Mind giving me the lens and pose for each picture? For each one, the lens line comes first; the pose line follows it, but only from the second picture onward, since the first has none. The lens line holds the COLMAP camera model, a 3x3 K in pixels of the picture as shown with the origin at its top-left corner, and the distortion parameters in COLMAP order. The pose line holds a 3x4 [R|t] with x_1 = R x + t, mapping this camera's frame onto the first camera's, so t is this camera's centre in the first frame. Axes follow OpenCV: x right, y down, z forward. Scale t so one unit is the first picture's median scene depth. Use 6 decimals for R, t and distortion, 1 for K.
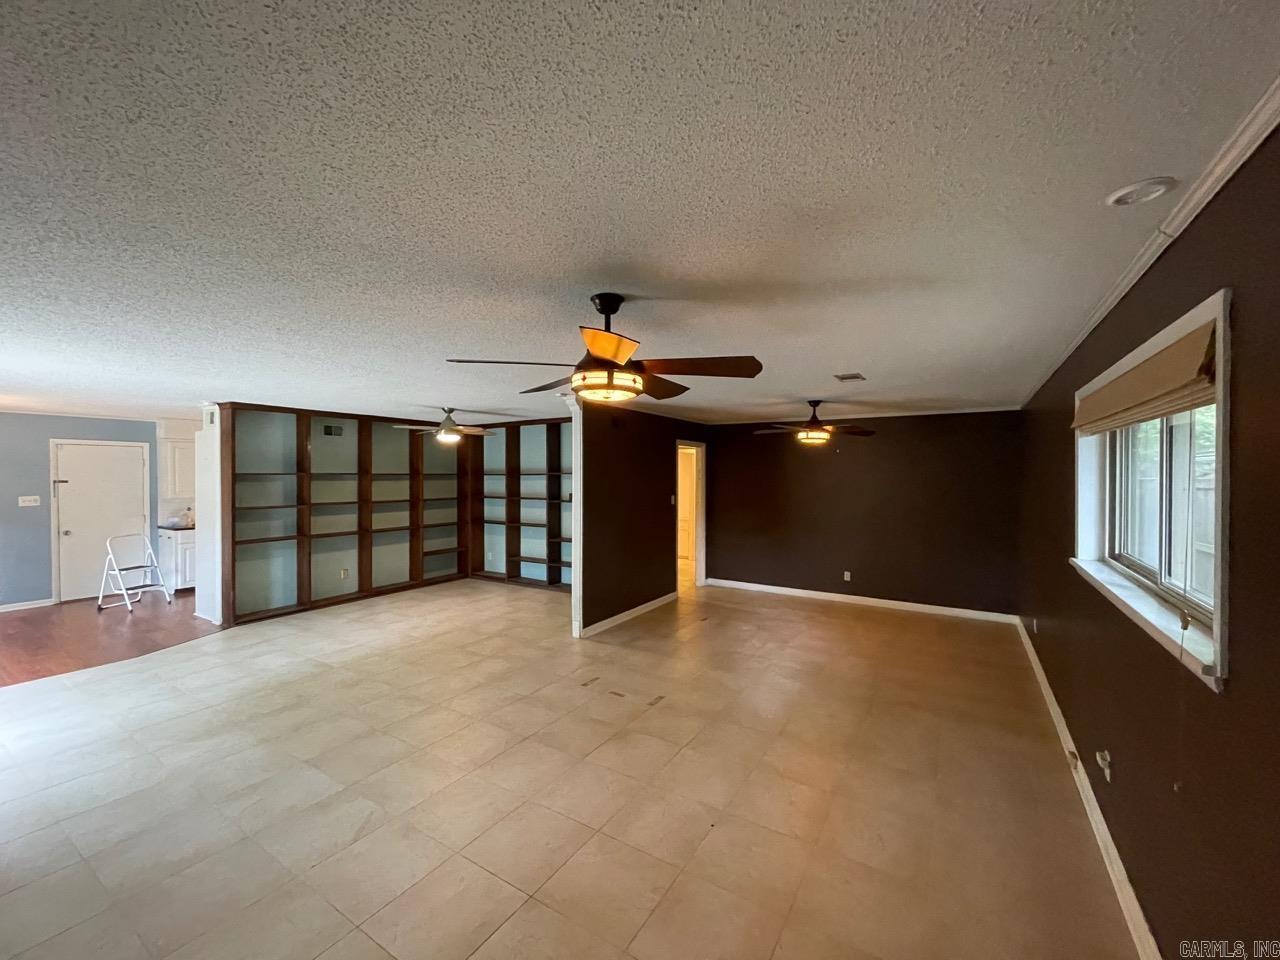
lens RADIAL K [[516.6, 0, 642.4], [0, 516.6, 479.0], [0, 0, 1]] dist [-0.001017, -0.000957]
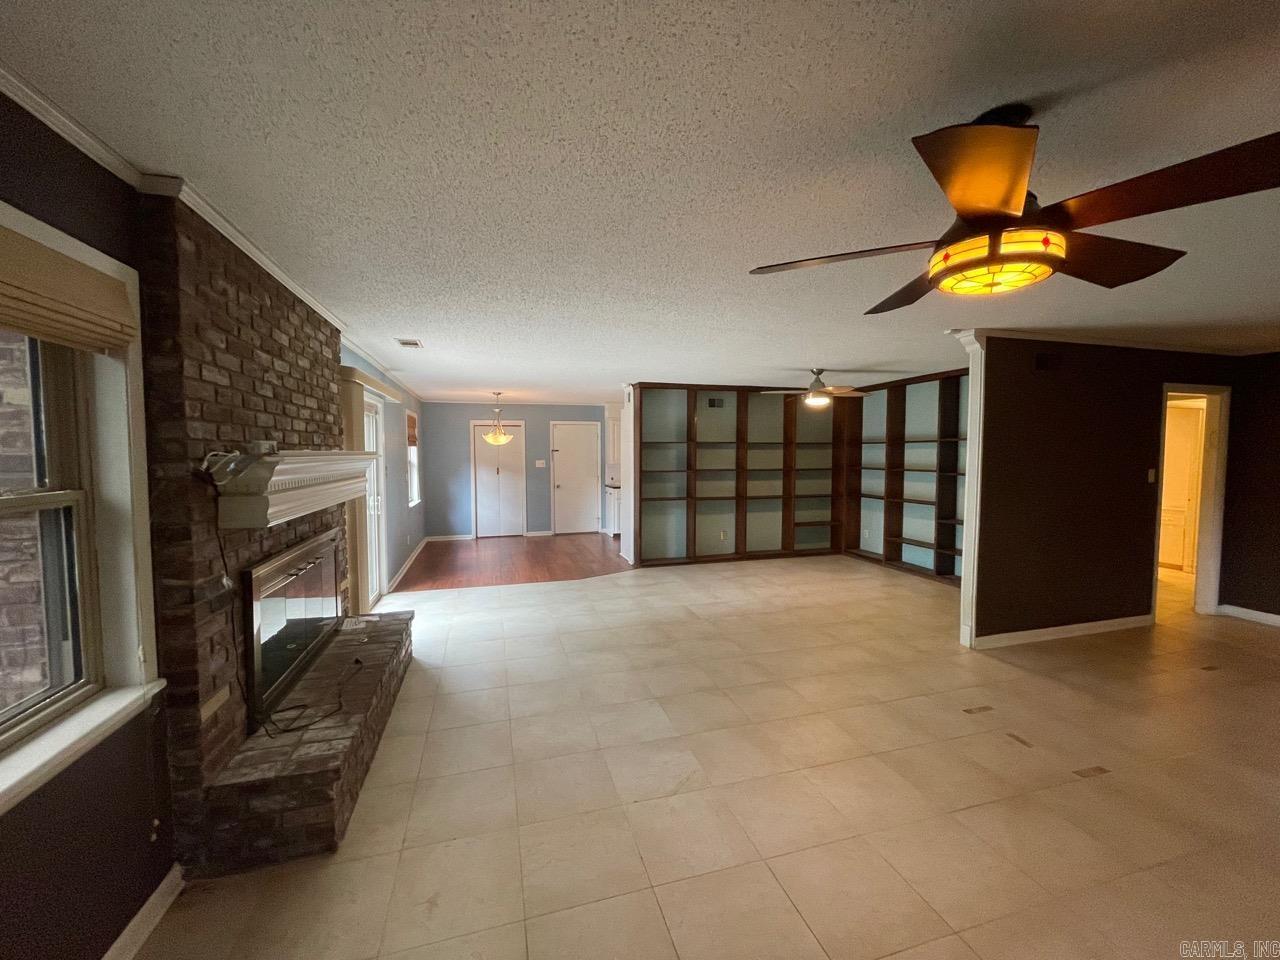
lens RADIAL K [[516.6, 0, 642.2], [0, 516.6, 479.8], [0, 0, 1]] dist [-0.001017, -0.000957]
pose [[0.745061, 0.033967, -0.666131, 0.015722], [-0.004048, 0.998914, 0.046408, 0.020264], [0.666984, -0.031880, 0.744390, 0.093579]]
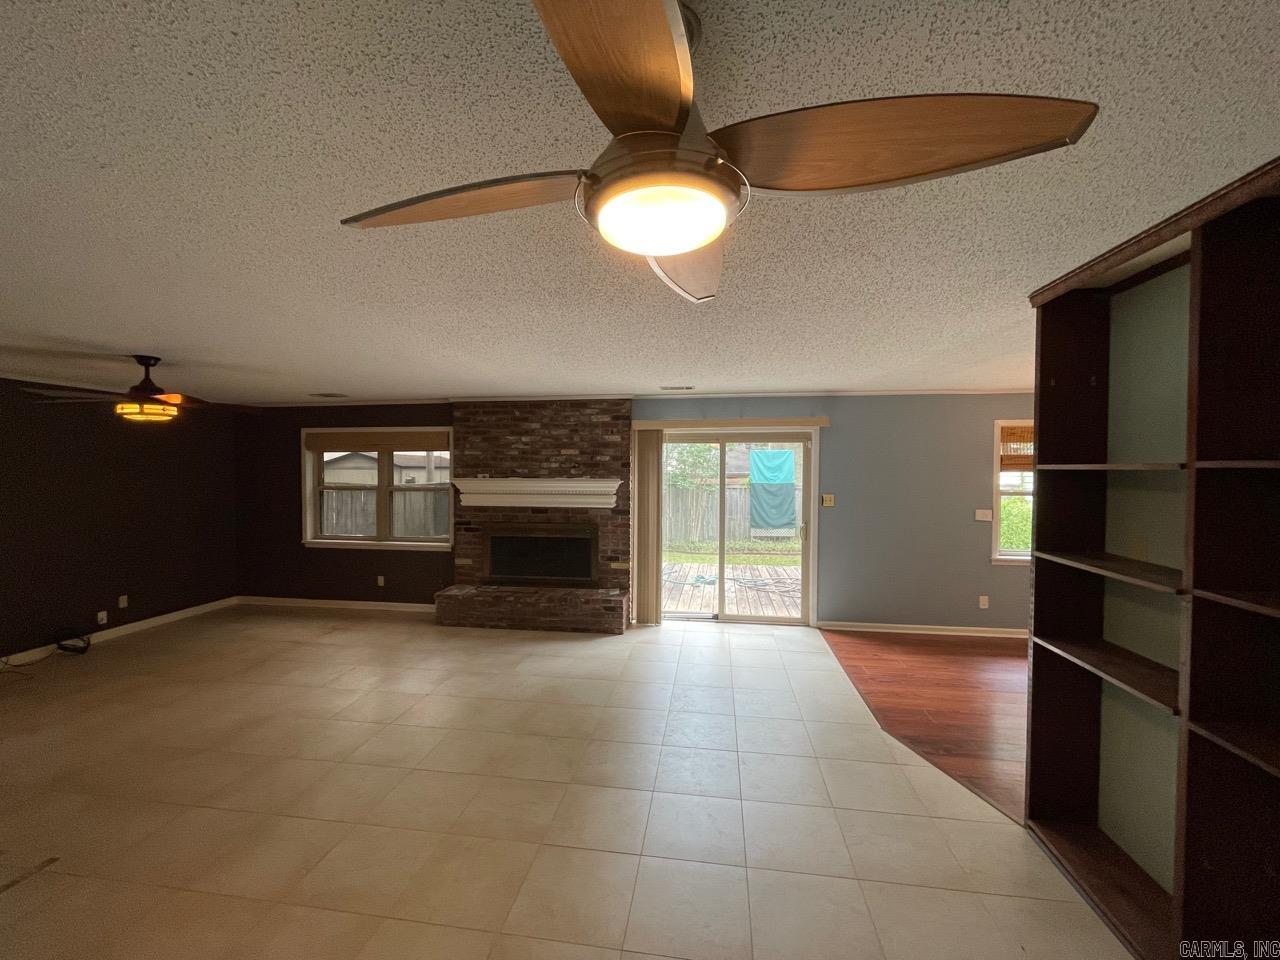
lens RADIAL K [[516.6, 0, 640.3], [0, 516.6, 481.7], [0, 0, 1]] dist [-0.001017, -0.000957]
pose [[-0.916871, 0.007806, -0.399107, -0.311615], [-0.006192, 0.999410, 0.033773, -0.008828], [0.399136, 0.033437, -0.916282, 1.161141]]
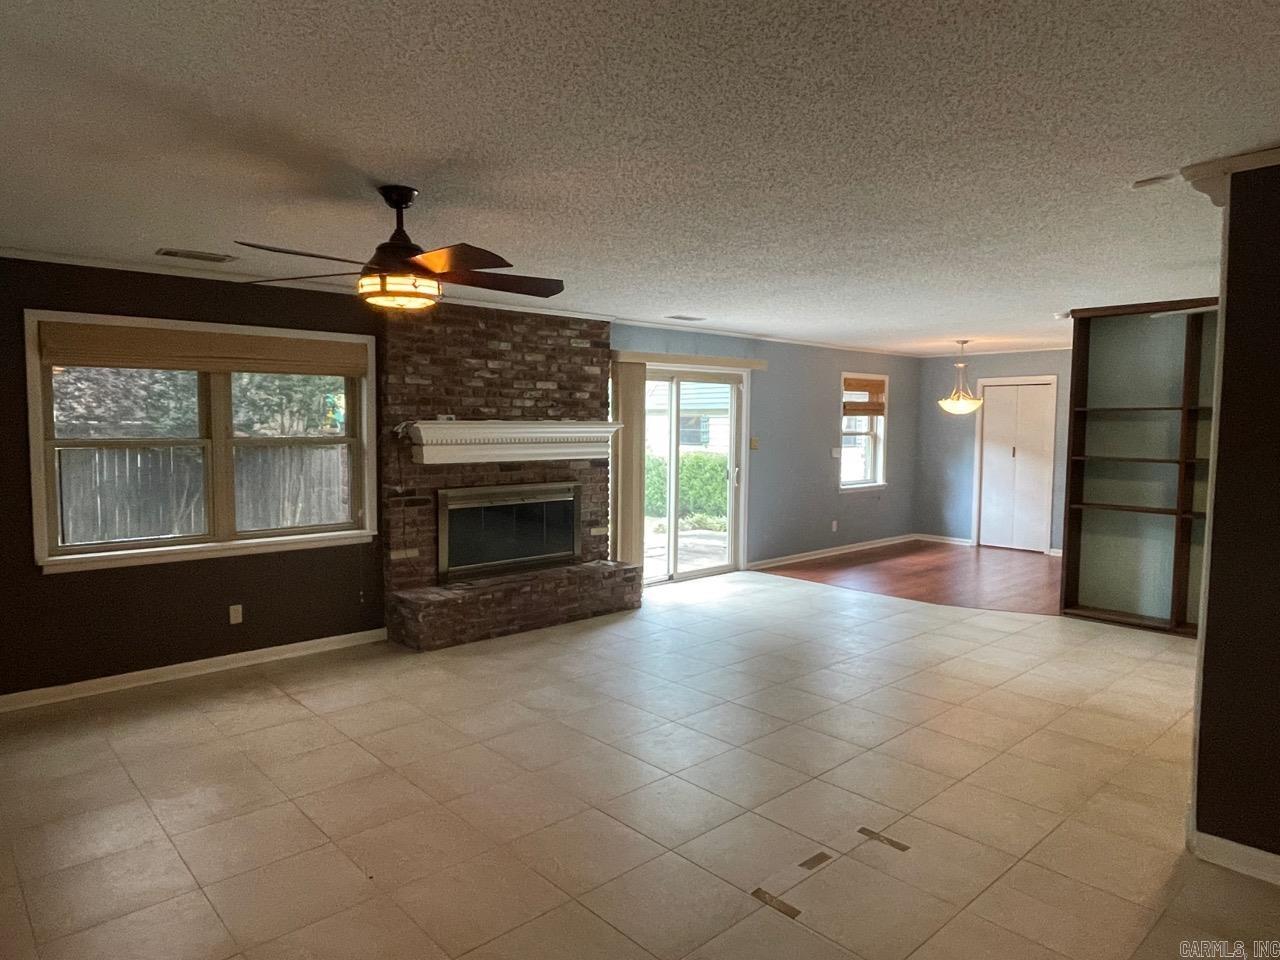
lens RADIAL K [[804.9, 0, 640.7], [0, 804.9, 481.5], [0, 0, 1]] dist [-0.006378, 0.002298]
pose [[-0.270789, 0.070193, -0.960076, 0.435203], [-0.015083, 0.996906, 0.077140, 0.012383], [0.962521, 0.035369, -0.268893, 0.669627]]
